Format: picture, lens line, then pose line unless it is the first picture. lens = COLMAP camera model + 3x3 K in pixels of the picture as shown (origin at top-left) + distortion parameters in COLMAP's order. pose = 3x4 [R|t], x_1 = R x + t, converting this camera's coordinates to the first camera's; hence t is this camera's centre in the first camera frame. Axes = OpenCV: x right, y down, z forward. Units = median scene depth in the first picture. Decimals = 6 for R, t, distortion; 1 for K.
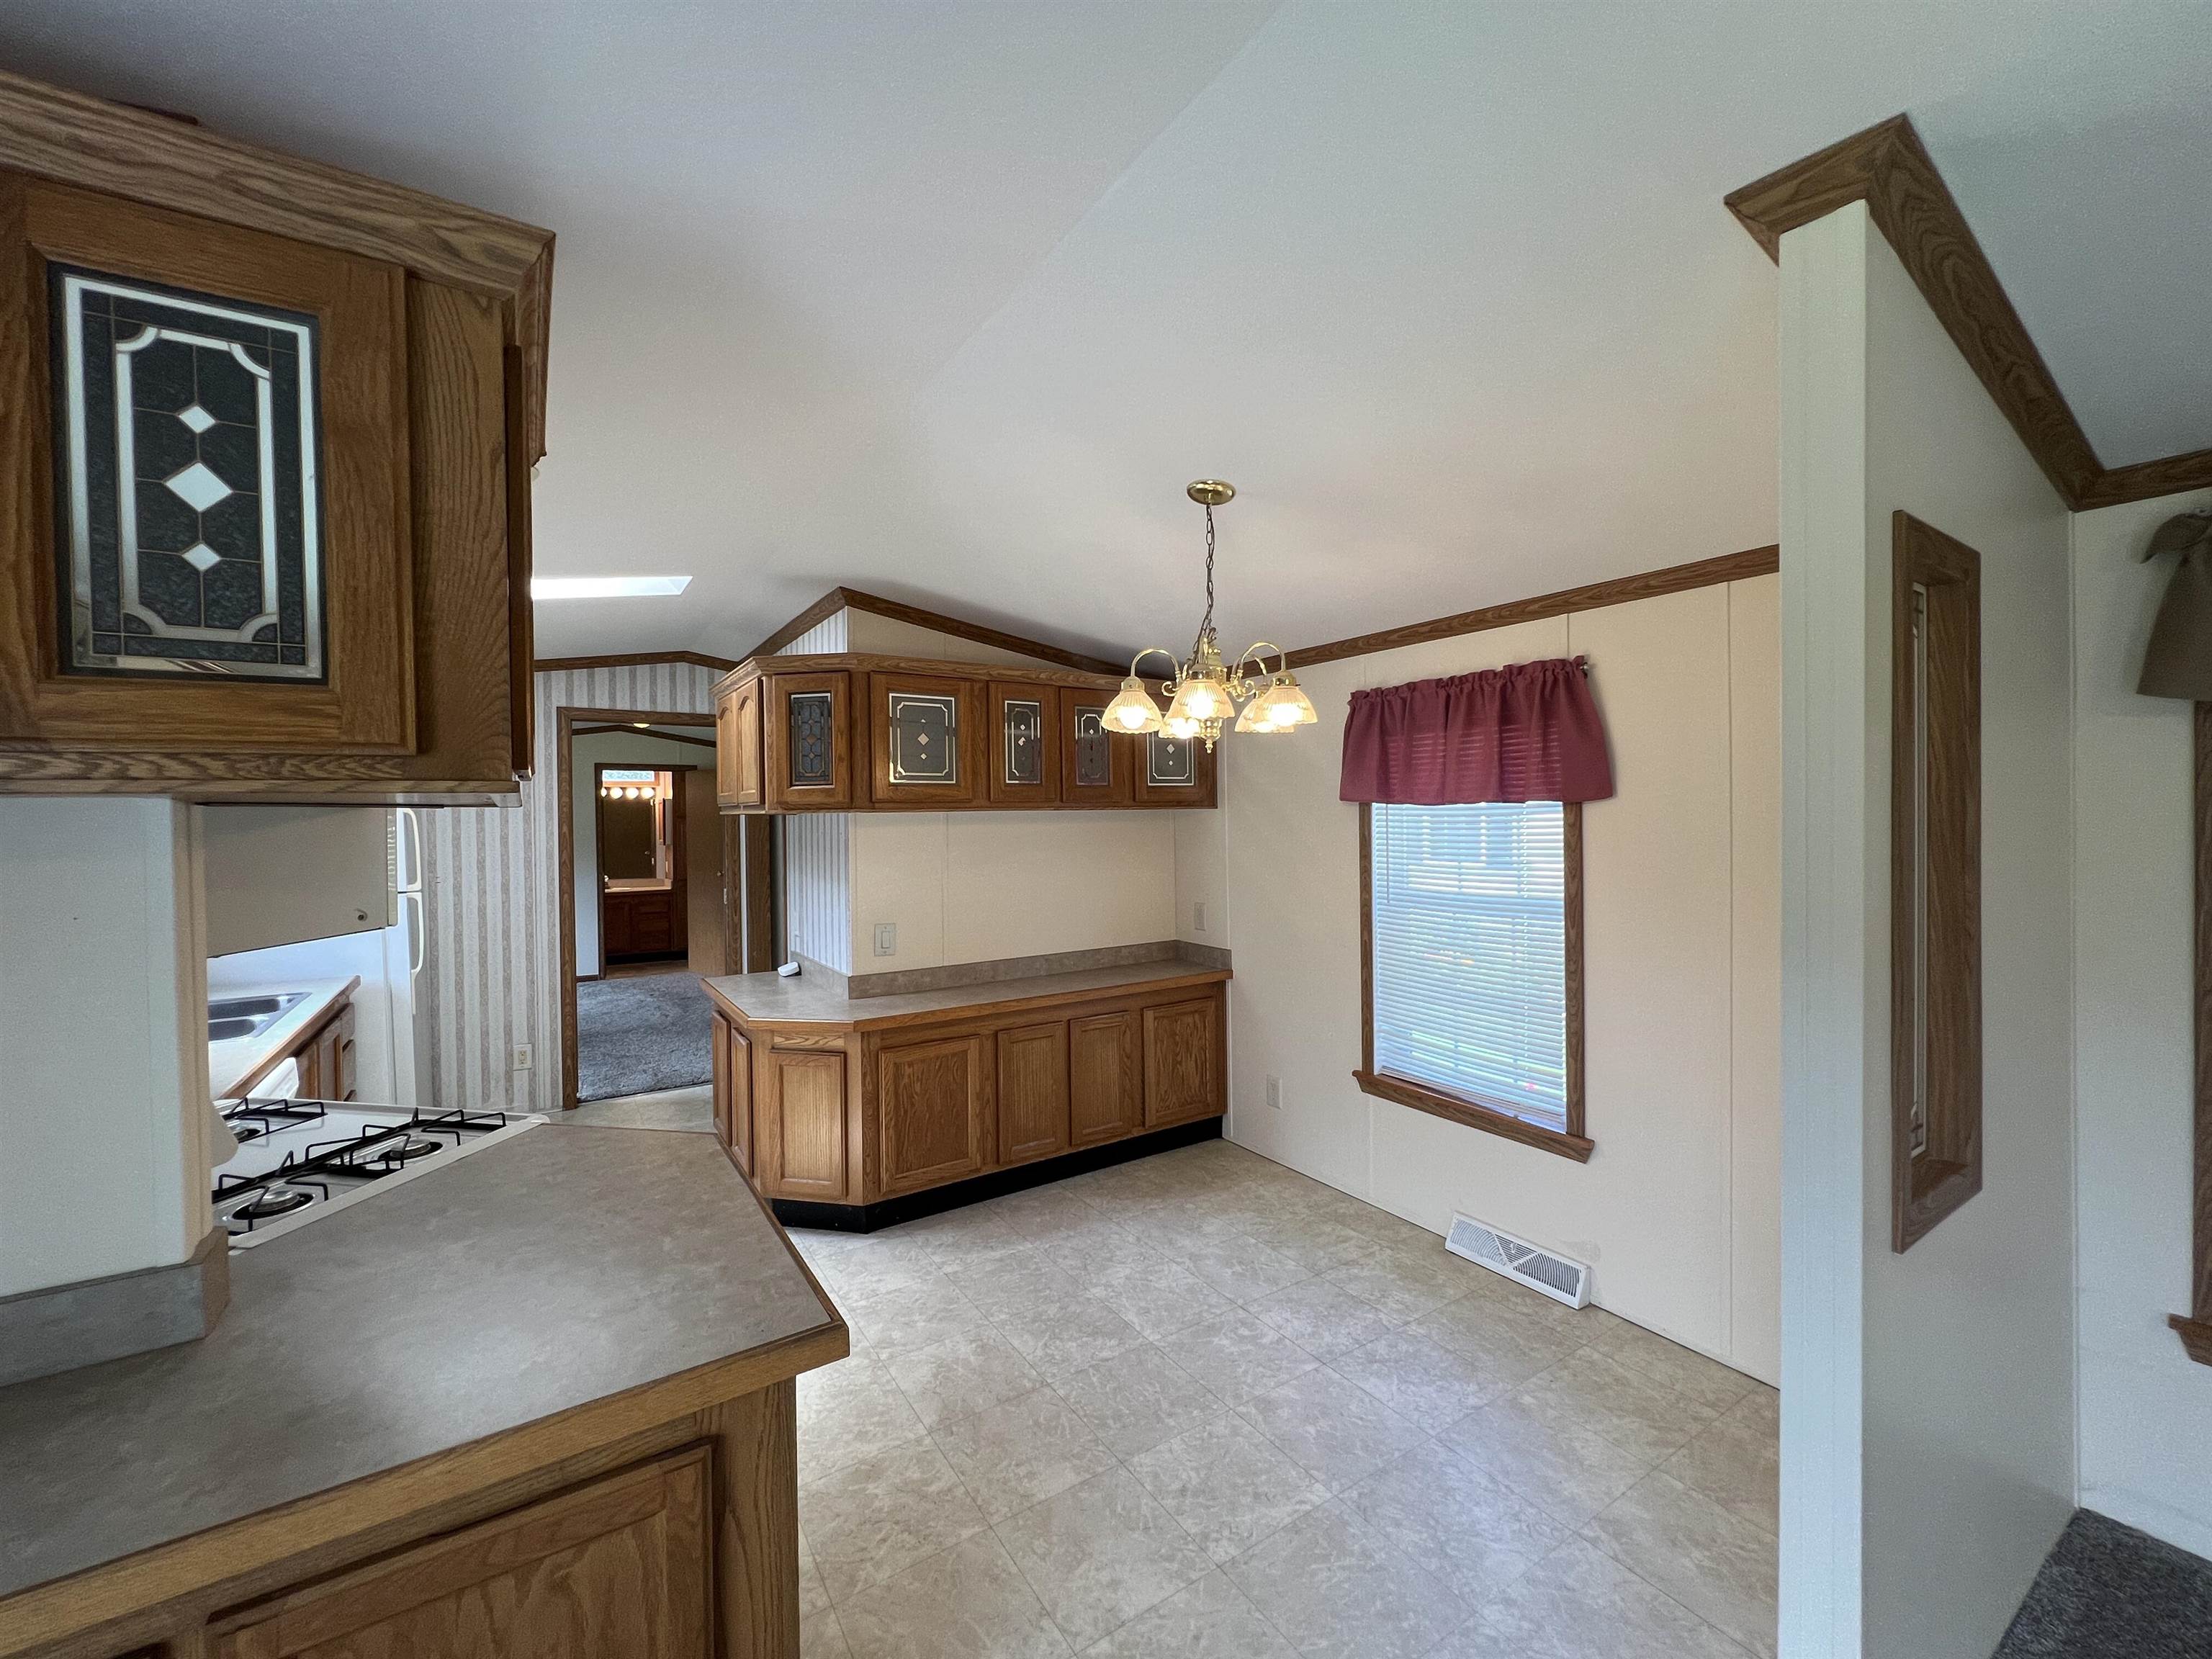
lens RADIAL K [[887.3, 0, 1102.0], [0, 887.3, 824.5], [0, 0, 1]] dist [-0.001168, 0.000088]
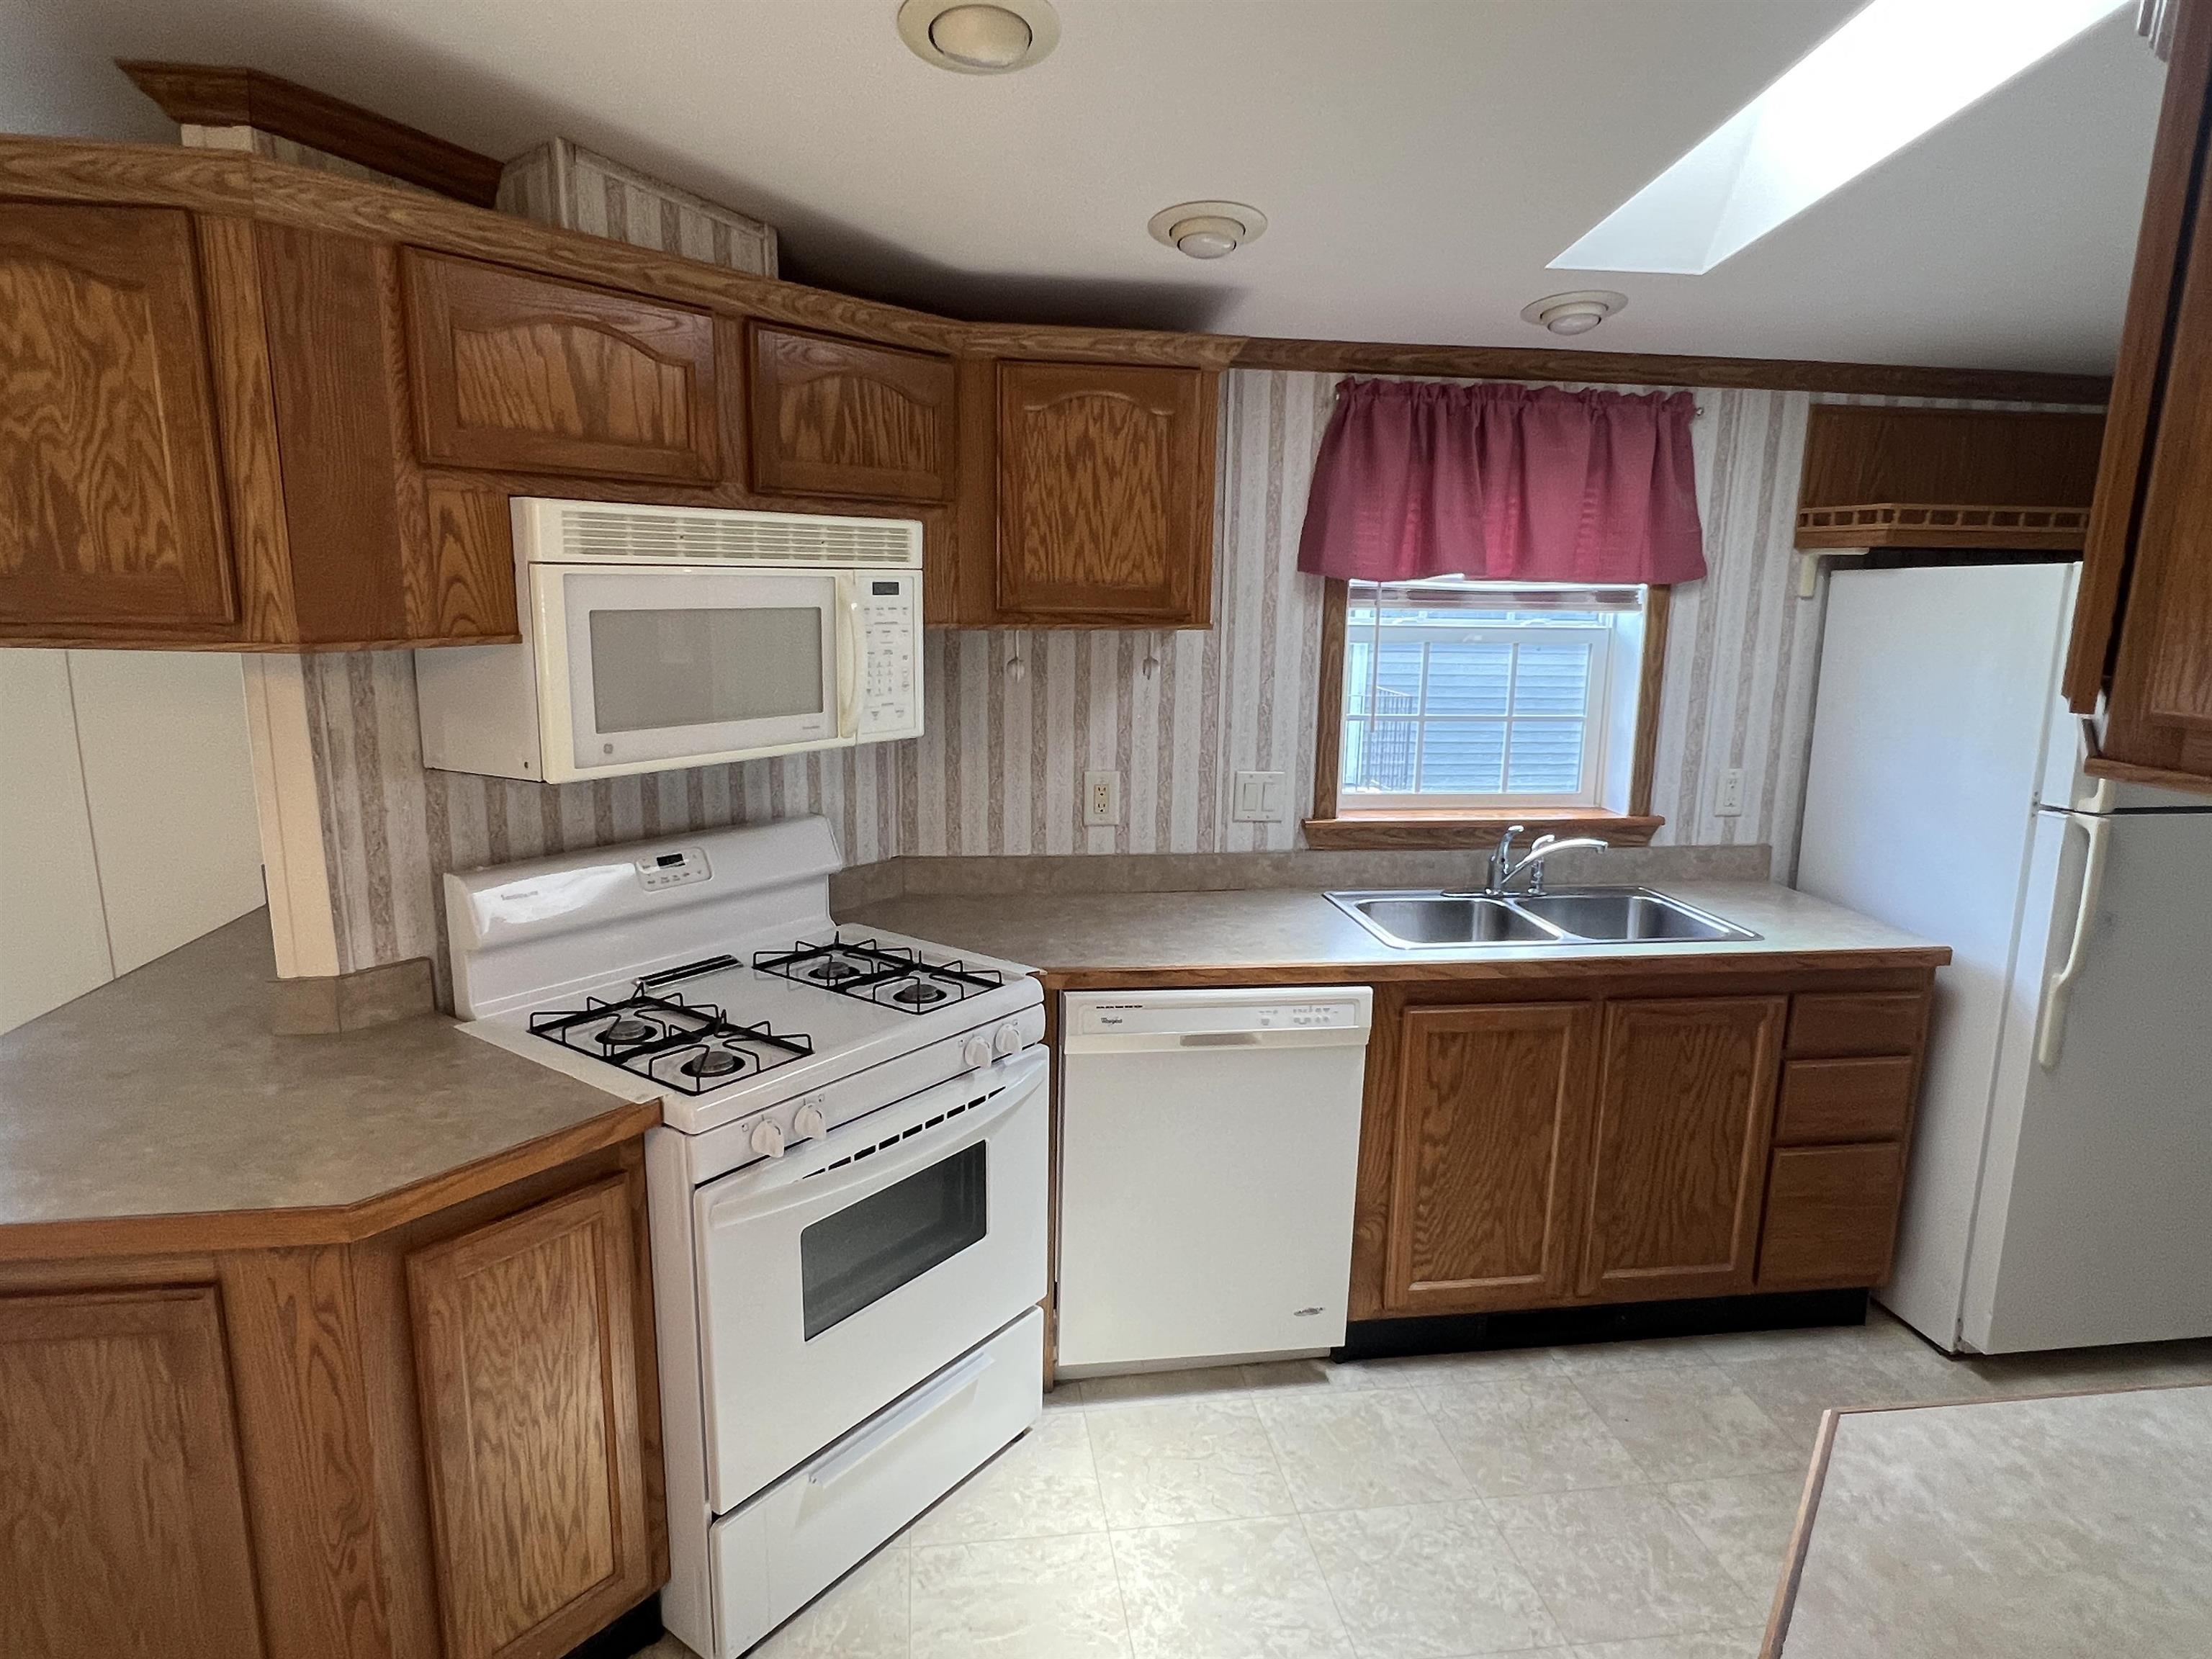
lens RADIAL K [[1286.2, 0, 1099.4], [0, 1286.2, 837.1], [0, 0, 1]] dist [0.000603, 0.000648]
pose [[-0.418004, 0.186585, -0.889078, 0.045551], [-0.020702, 0.976470, 0.214659, -0.050653], [0.908209, 0.108133, -0.404305, 0.883088]]
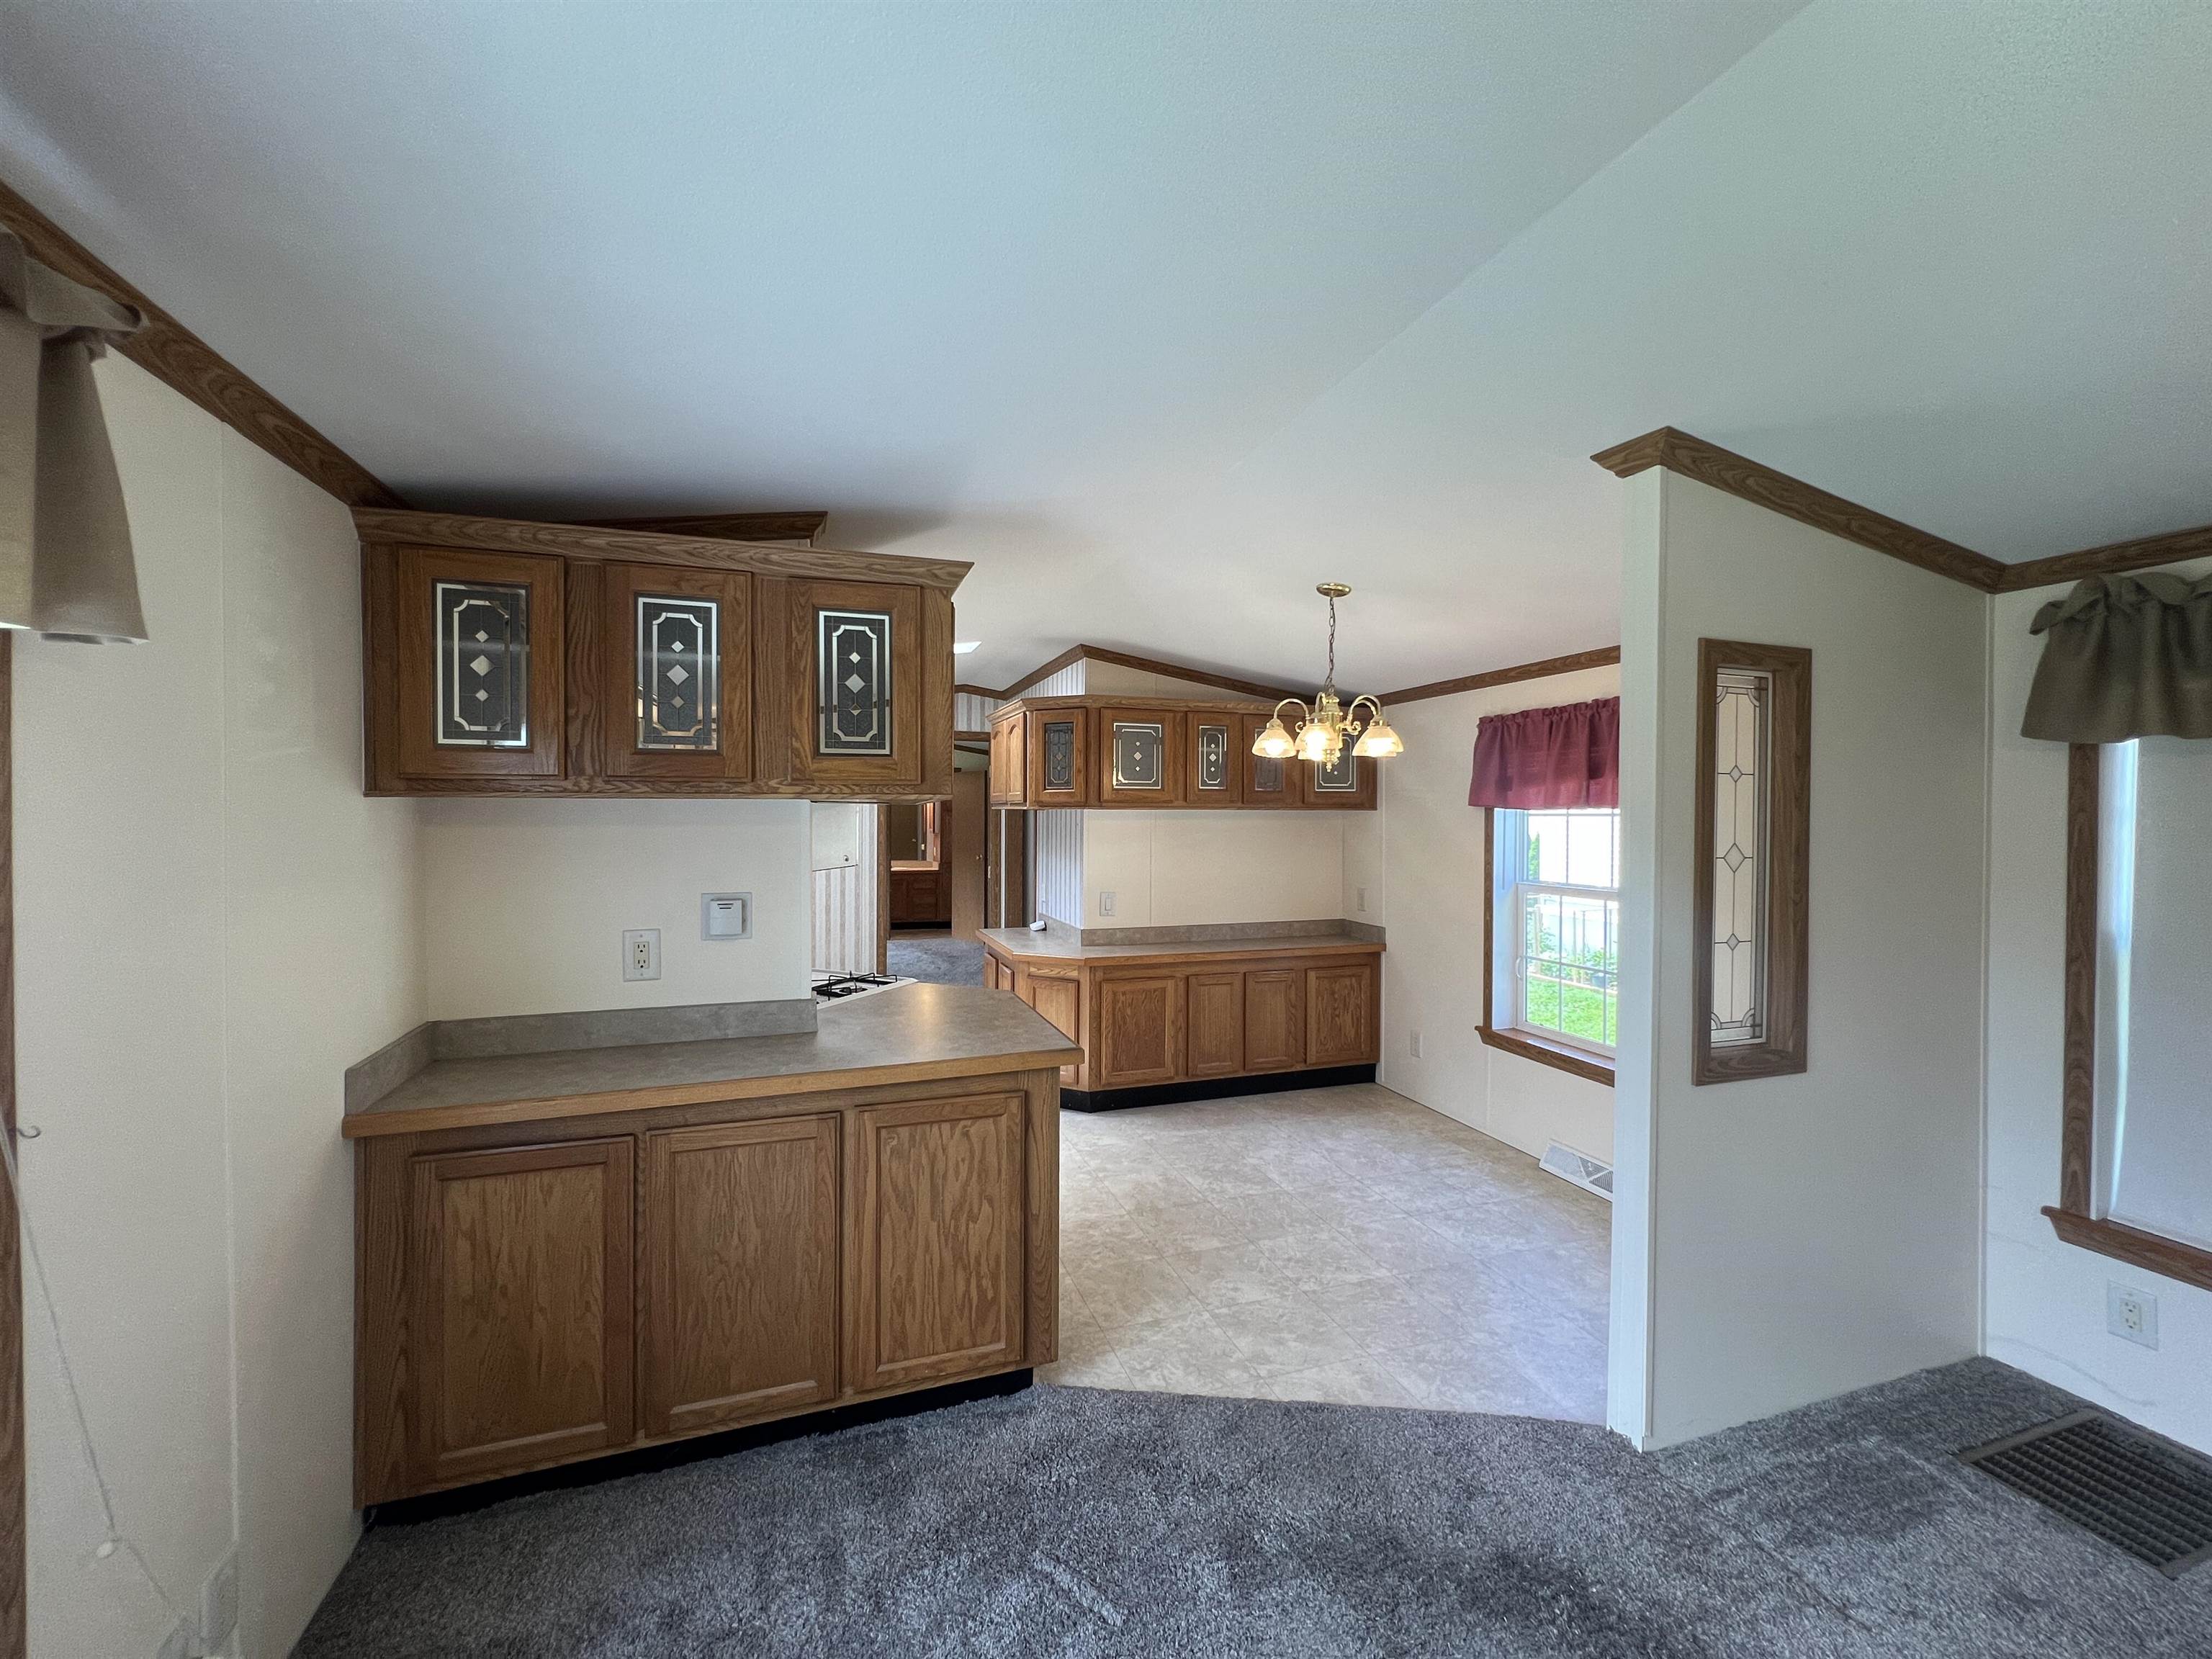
lens RADIAL K [[886.1, 0, 1106.0], [0, 886.1, 819.8], [0, 0, 1]] dist [-0.006600, 0.000049]
pose [[0.969336, 0.018306, -0.245057, 0.084432], [-0.018967, 0.999820, -0.000338, 0.002997], [0.245007, 0.004975, 0.969509, -0.321987]]
